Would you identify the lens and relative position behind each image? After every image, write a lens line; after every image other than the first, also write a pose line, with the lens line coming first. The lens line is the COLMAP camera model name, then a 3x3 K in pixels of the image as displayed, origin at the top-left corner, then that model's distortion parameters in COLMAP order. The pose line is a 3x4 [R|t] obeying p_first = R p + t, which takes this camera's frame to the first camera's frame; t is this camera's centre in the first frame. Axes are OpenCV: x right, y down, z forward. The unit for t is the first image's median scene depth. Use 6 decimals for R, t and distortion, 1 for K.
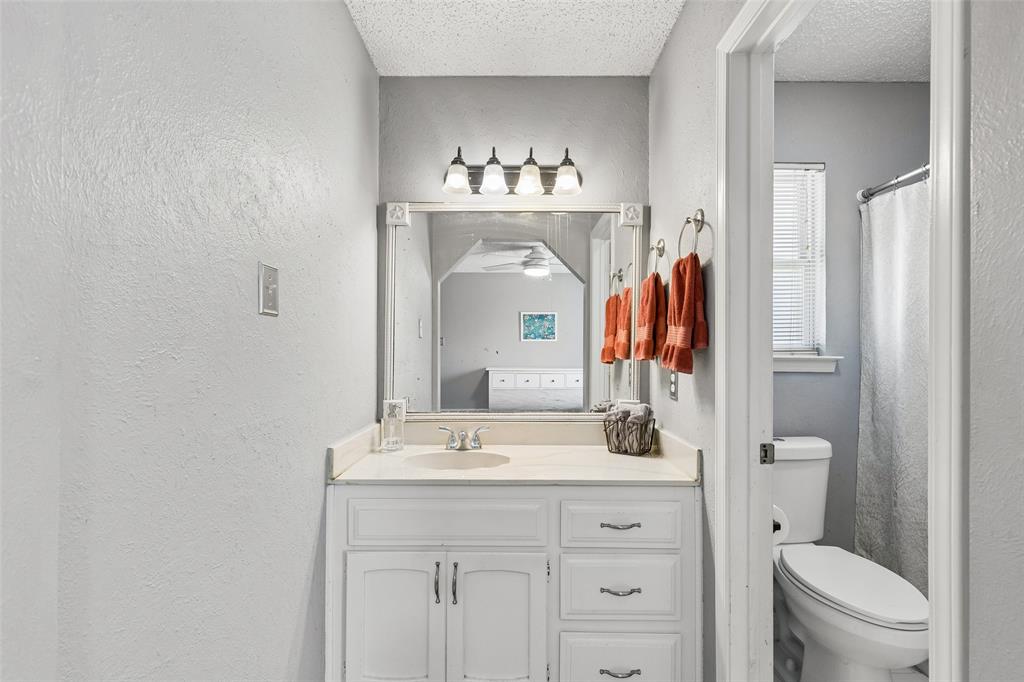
lens RADIAL K [[460.8, 0, 515.3], [0, 460.8, 348.0], [0, 0, 1]] dist [0.009868, -0.002638]
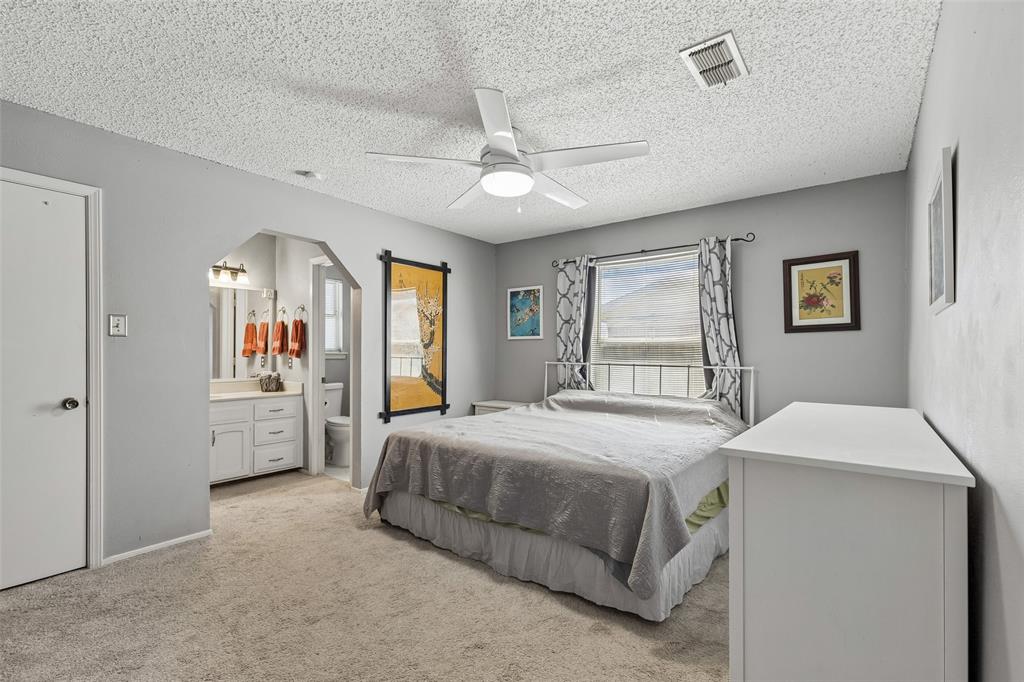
lens RADIAL K [[460.8, 0, 509.7], [0, 460.8, 350.6], [0, 0, 1]] dist [0.009868, -0.002638]
pose [[0.620859, 0.000467, 0.783922, -0.860114], [-0.007152, 0.999962, 0.005069, -0.015886], [-0.783890, -0.008754, 0.620839, -1.479801]]
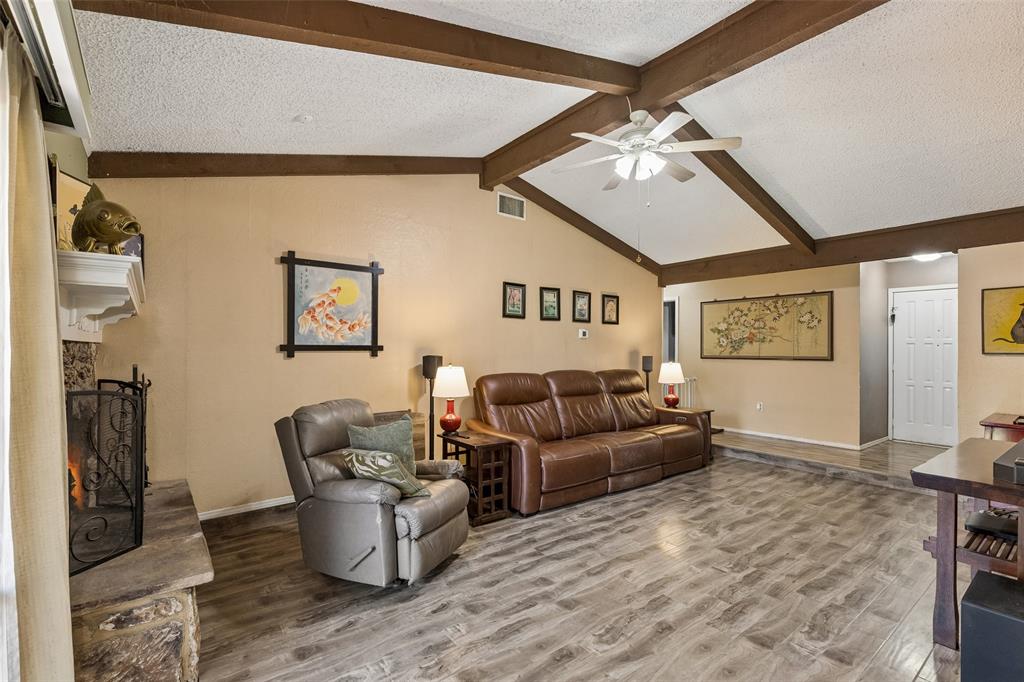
lens RADIAL K [[460.8, 0, 509.0], [0, 460.8, 343.3], [0, 0, 1]] dist [0.009868, -0.002638]
pose [[0.790841, 0.007510, 0.611975, -0.023296], [-0.009292, 0.999957, -0.000263, 0.256519], [-0.611950, -0.005479, 0.790877, -1.763206]]
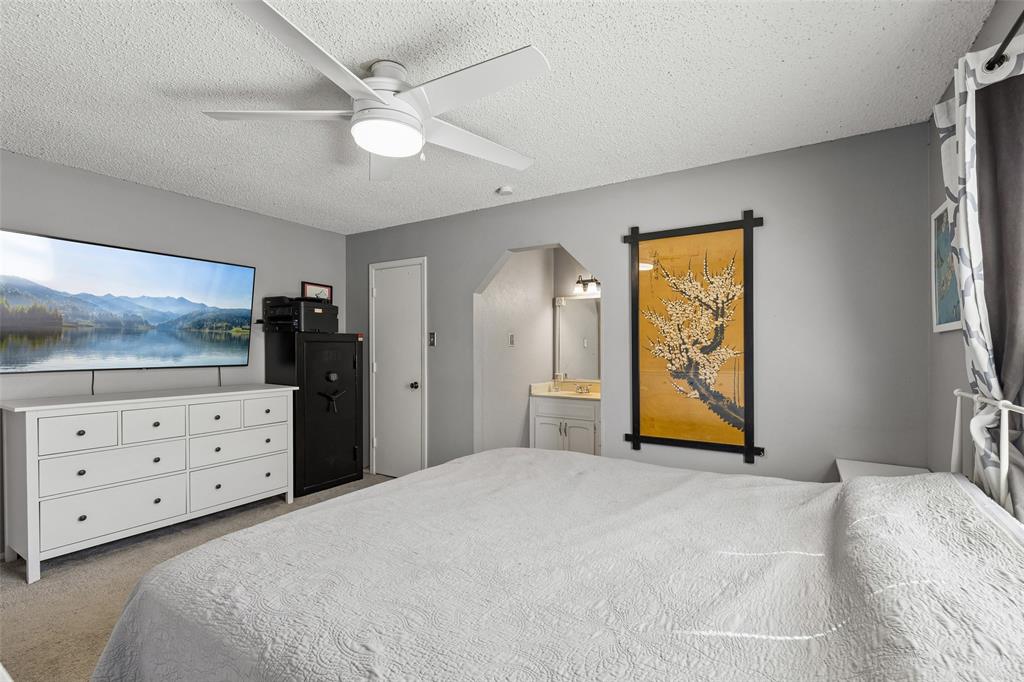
lens RADIAL K [[460.8, 0, 507.3], [0, 460.8, 349.3], [0, 0, 1]] dist [0.009868, -0.002638]
pose [[0.845003, -0.000824, -0.534761, 0.889959], [0.002562, 0.999994, 0.002506, -0.030738], [0.534755, -0.003488, 0.845000, -1.358951]]
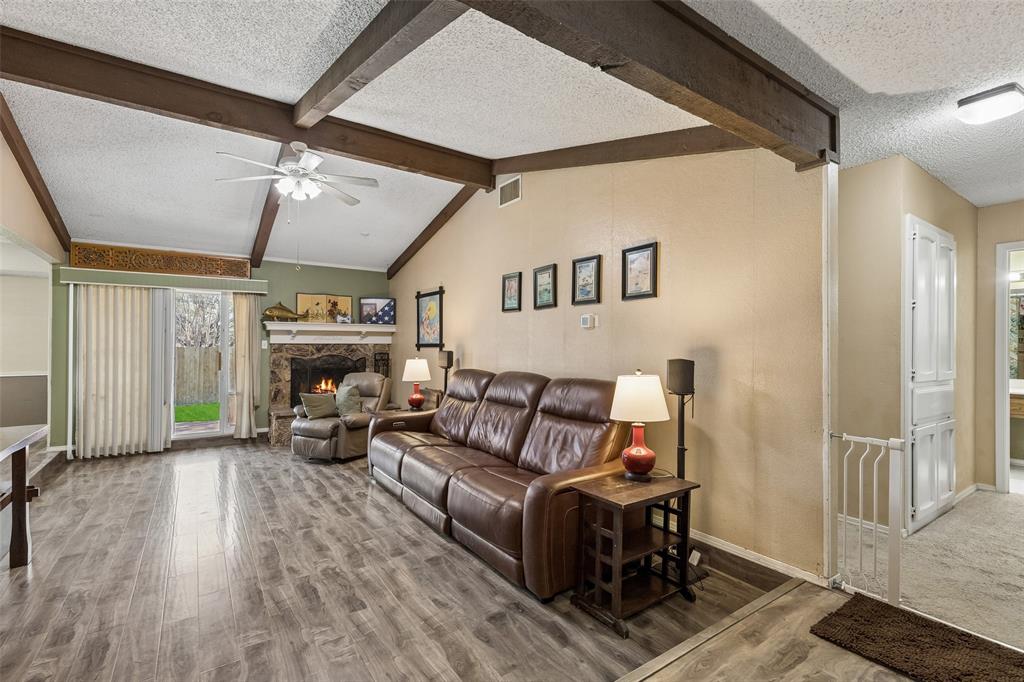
lens RADIAL K [[460.8, 0, 507.2], [0, 460.8, 339.5], [0, 0, 1]] dist [0.009868, -0.002638]
pose [[0.561978, -0.015790, -0.827002, 3.483657], [0.008543, 0.999875, -0.013286, 0.288174], [0.827108, 0.000401, 0.562042, -1.098315]]
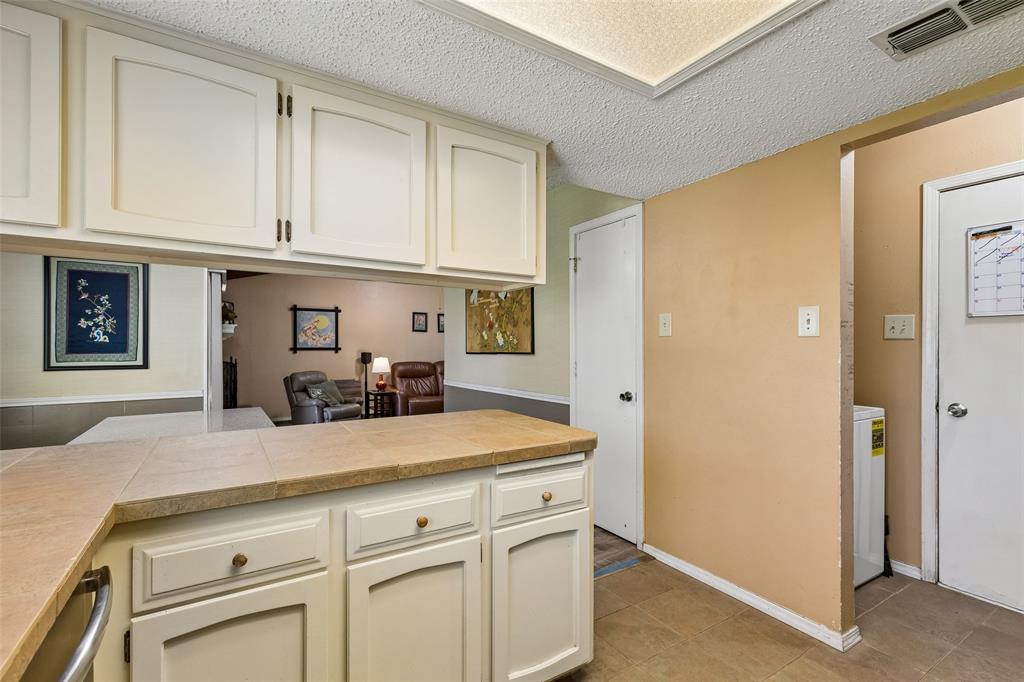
lens RADIAL K [[460.8, 0, 507.2], [0, 460.8, 345.6], [0, 0, 1]] dist [0.009868, -0.002638]
pose [[0.854761, -0.000854, 0.519021, -0.094245], [-0.001169, 0.999993, 0.003569, 0.236386], [-0.519020, -0.003657, 0.854754, -4.174902]]
